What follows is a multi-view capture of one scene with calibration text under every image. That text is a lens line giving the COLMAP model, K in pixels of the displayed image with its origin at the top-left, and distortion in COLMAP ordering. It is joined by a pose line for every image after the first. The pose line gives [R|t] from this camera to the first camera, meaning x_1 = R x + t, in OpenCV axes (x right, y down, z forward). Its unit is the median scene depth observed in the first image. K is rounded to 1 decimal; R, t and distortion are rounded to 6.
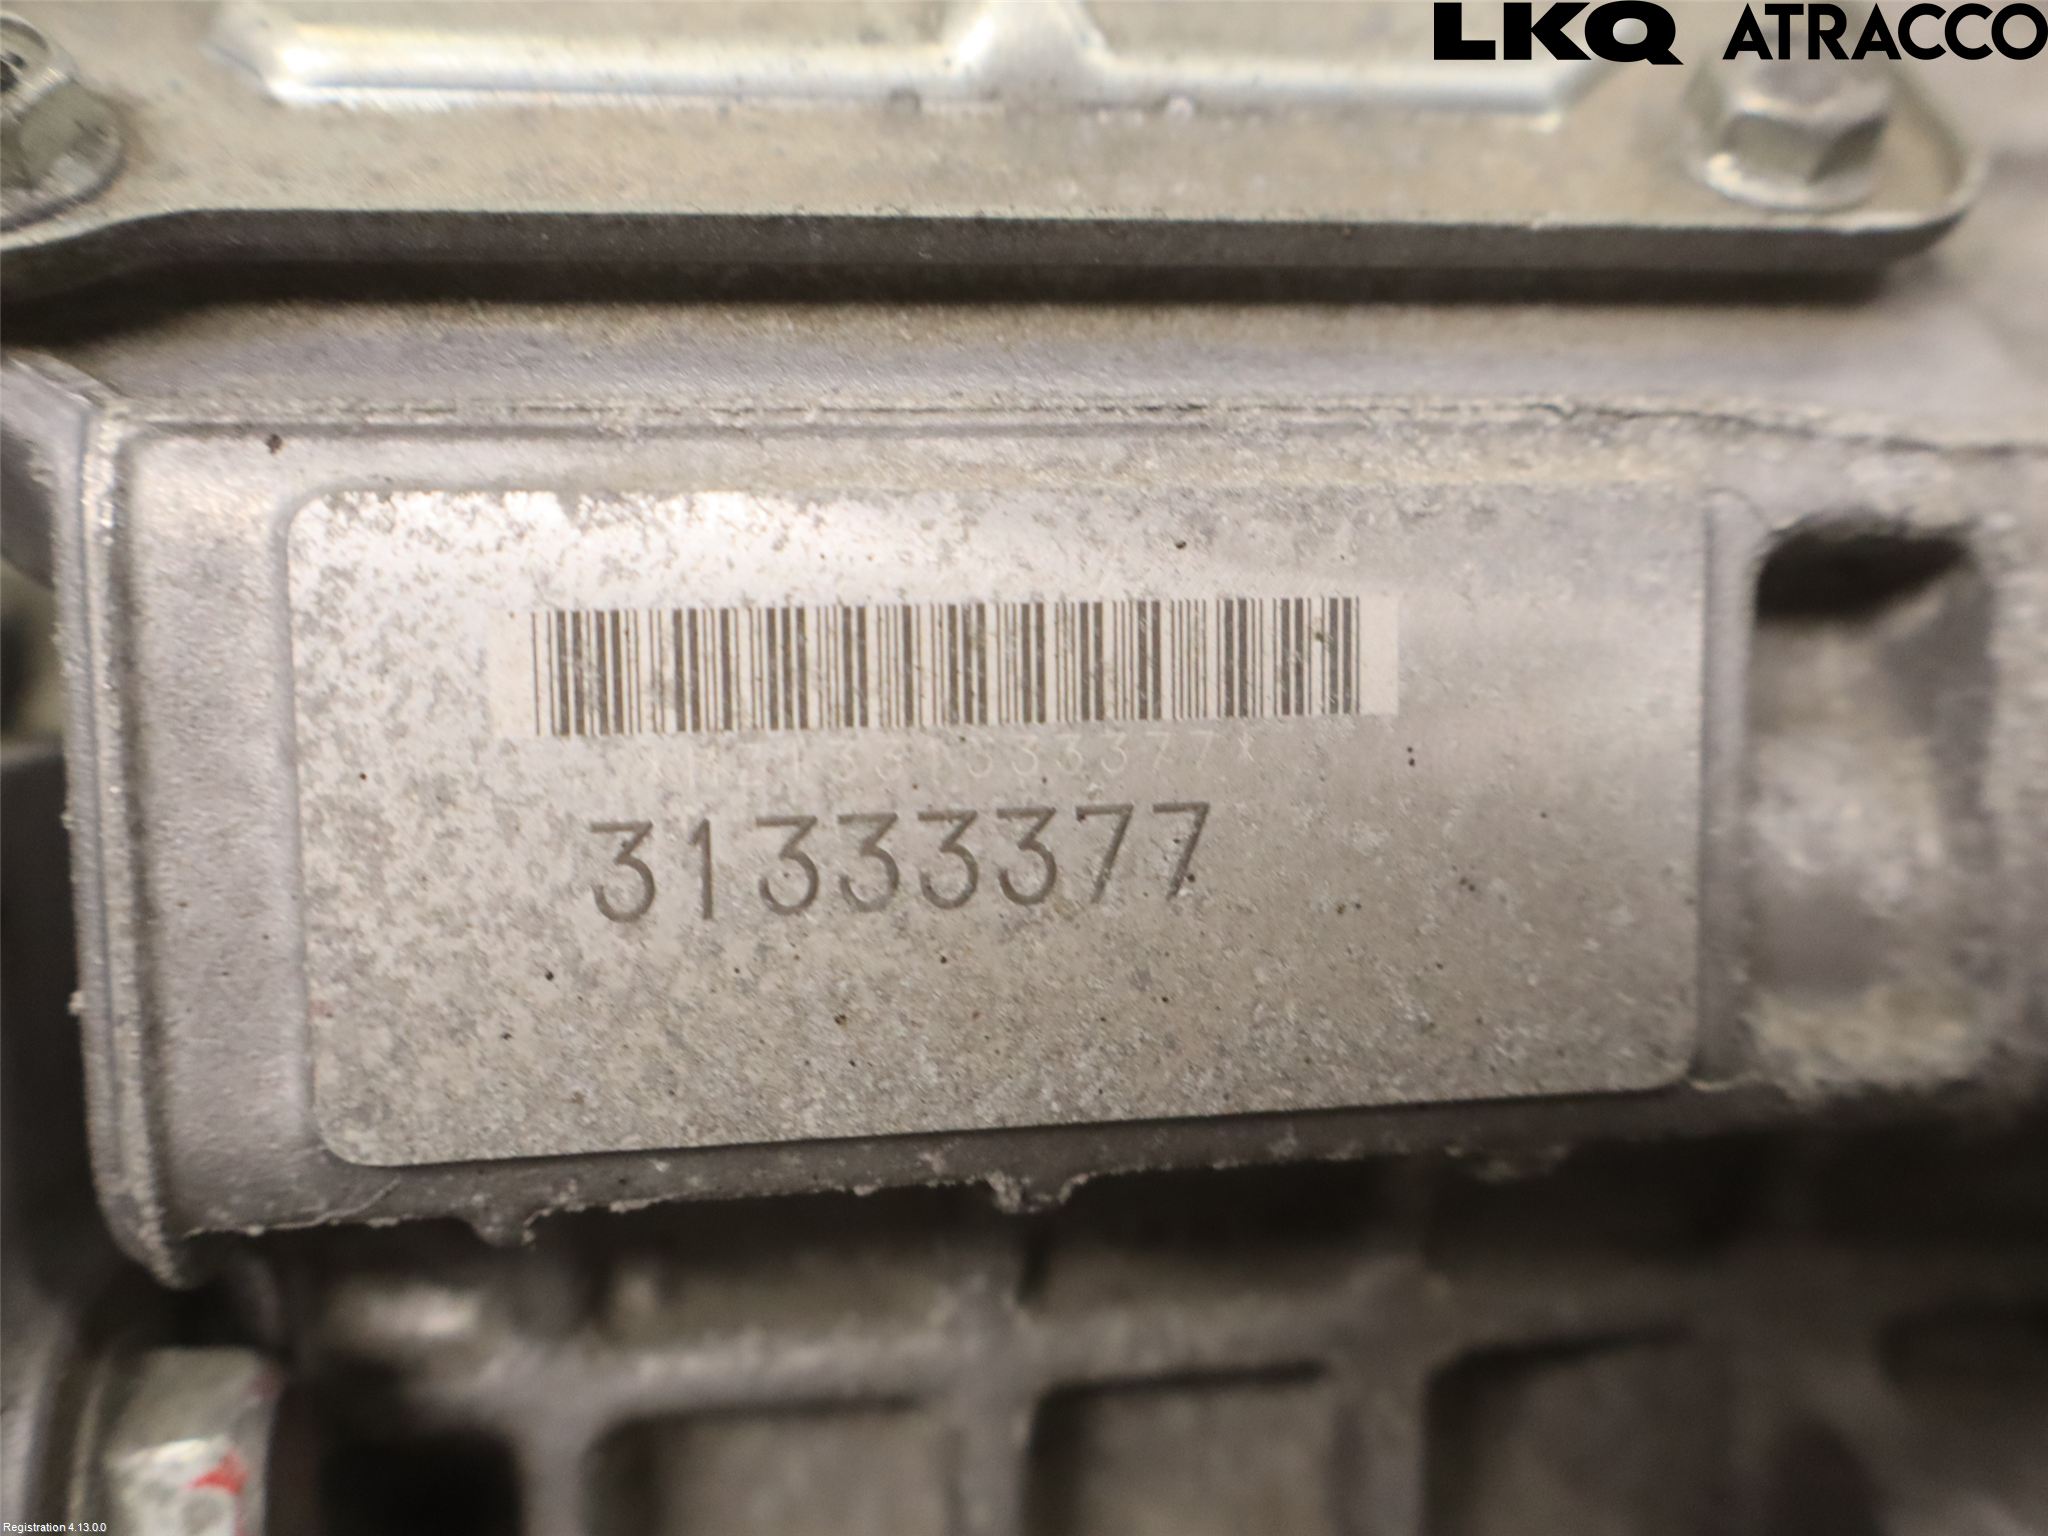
lens RADIAL K [[1671.6, 0, 1022.1], [0, 1671.6, 766.3], [0, 0, 1]] dist [0.010076, 0.003100]
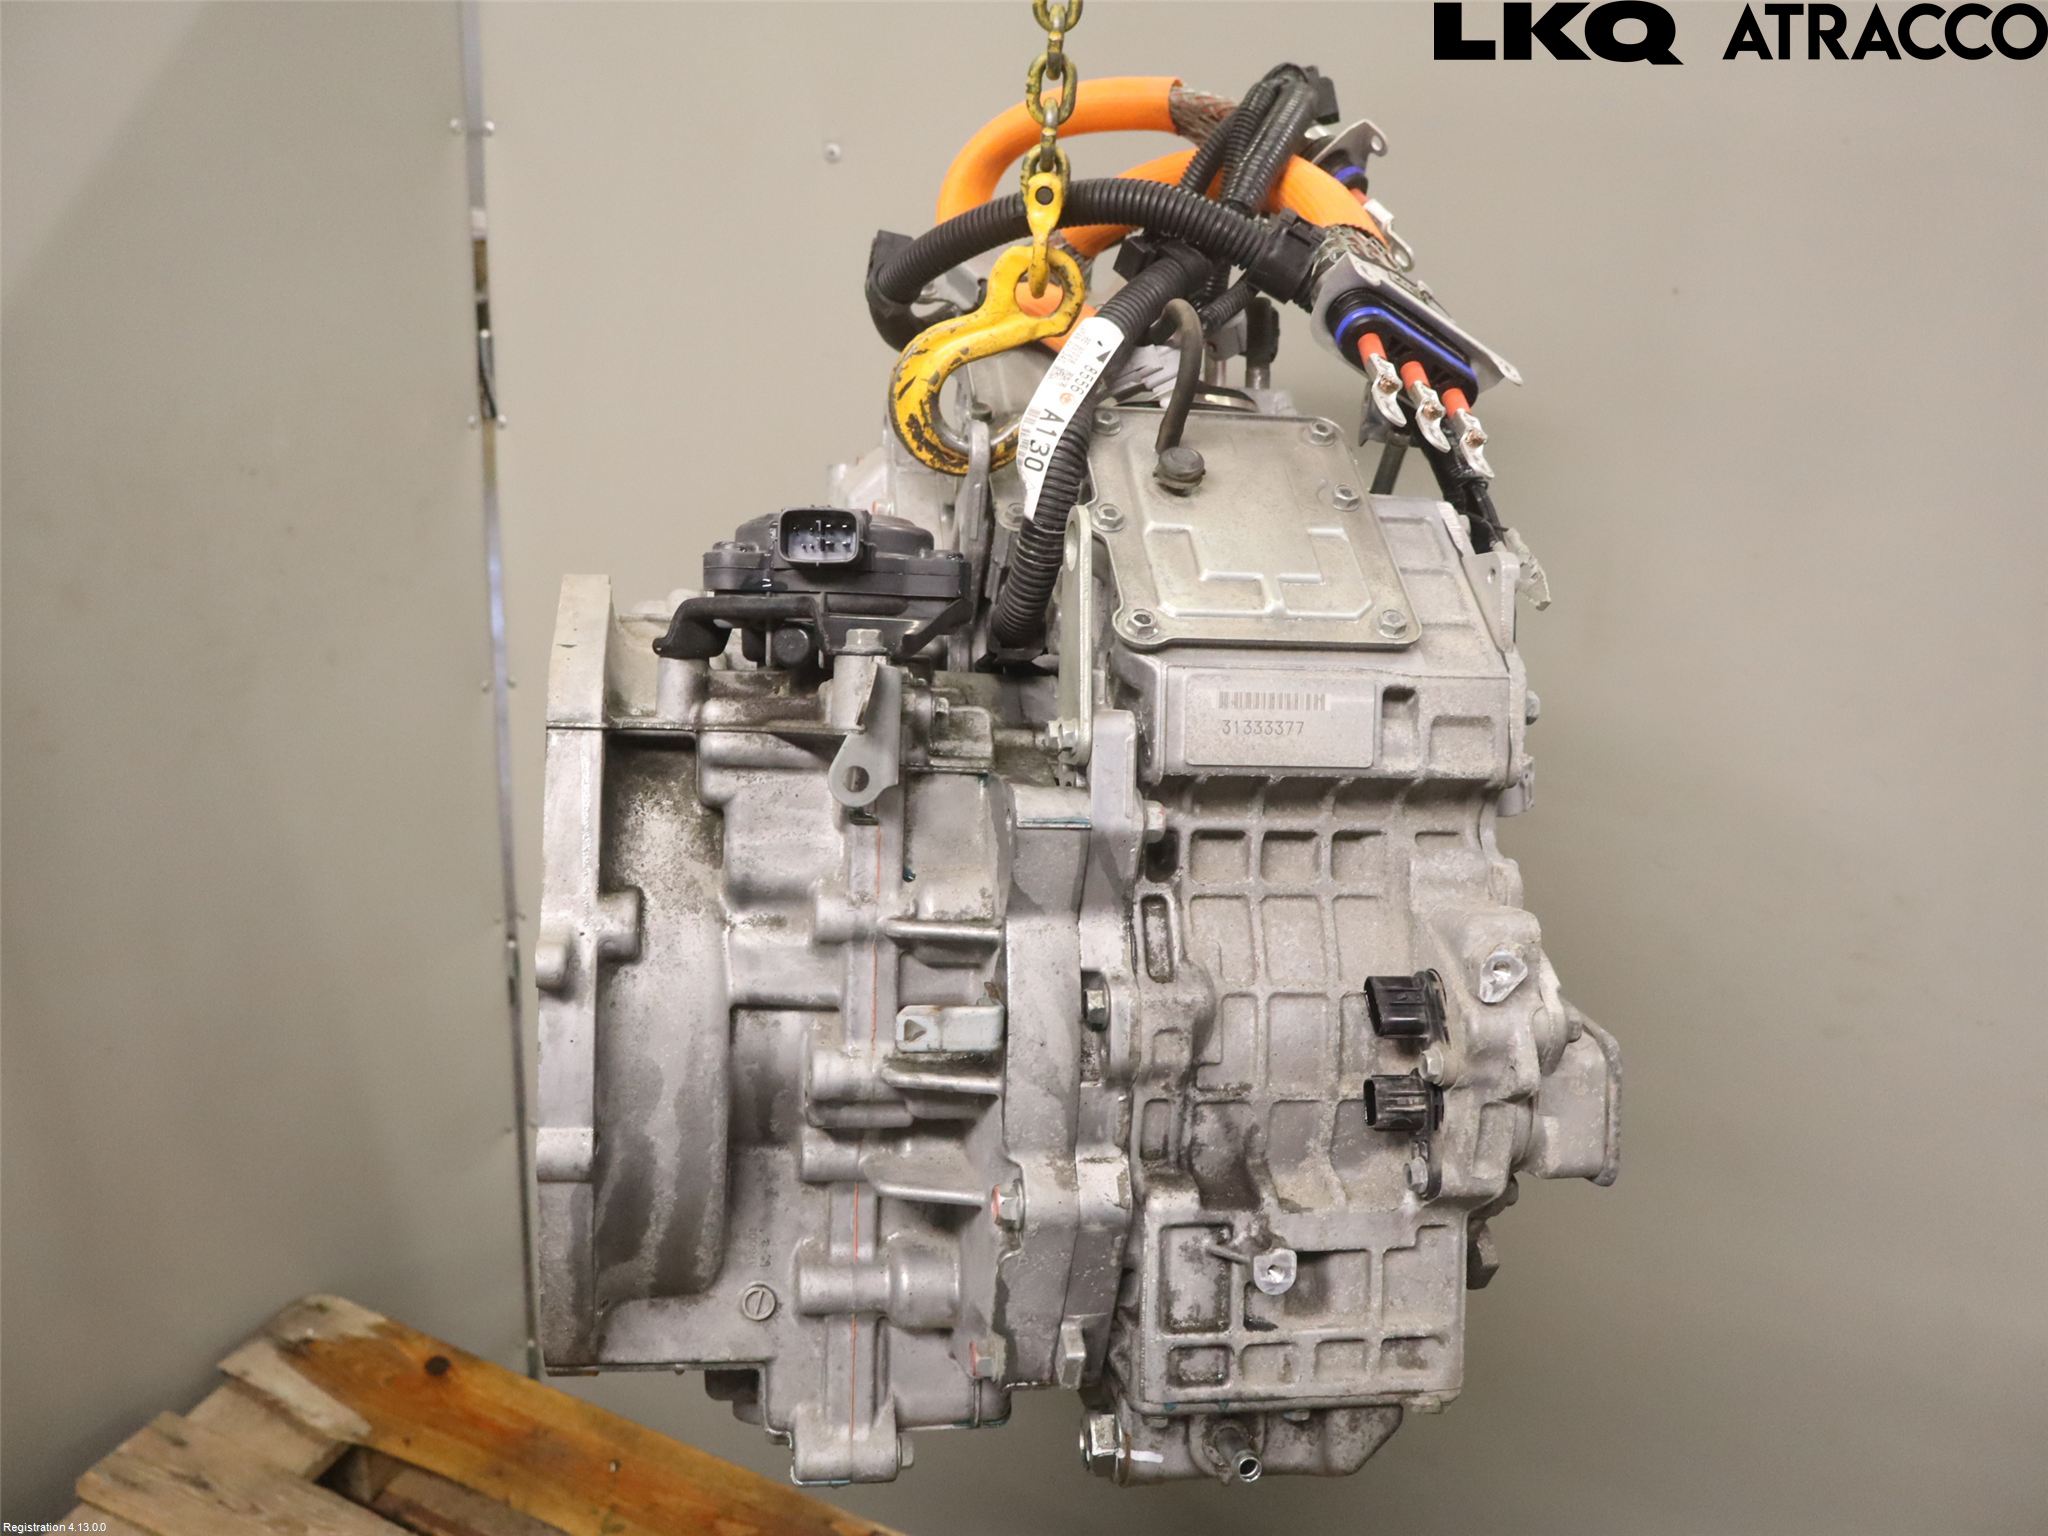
lens RADIAL K [[1671.6, 0, 1025.0], [0, 1671.6, 767.4], [0, 0, 1]] dist [0.010076, 0.003100]
pose [[0.998540, 0.039178, 0.037200, -1.282558], [-0.036935, 0.997564, -0.059169, 0.655174], [-0.039428, 0.057708, 0.997555, -5.830895]]
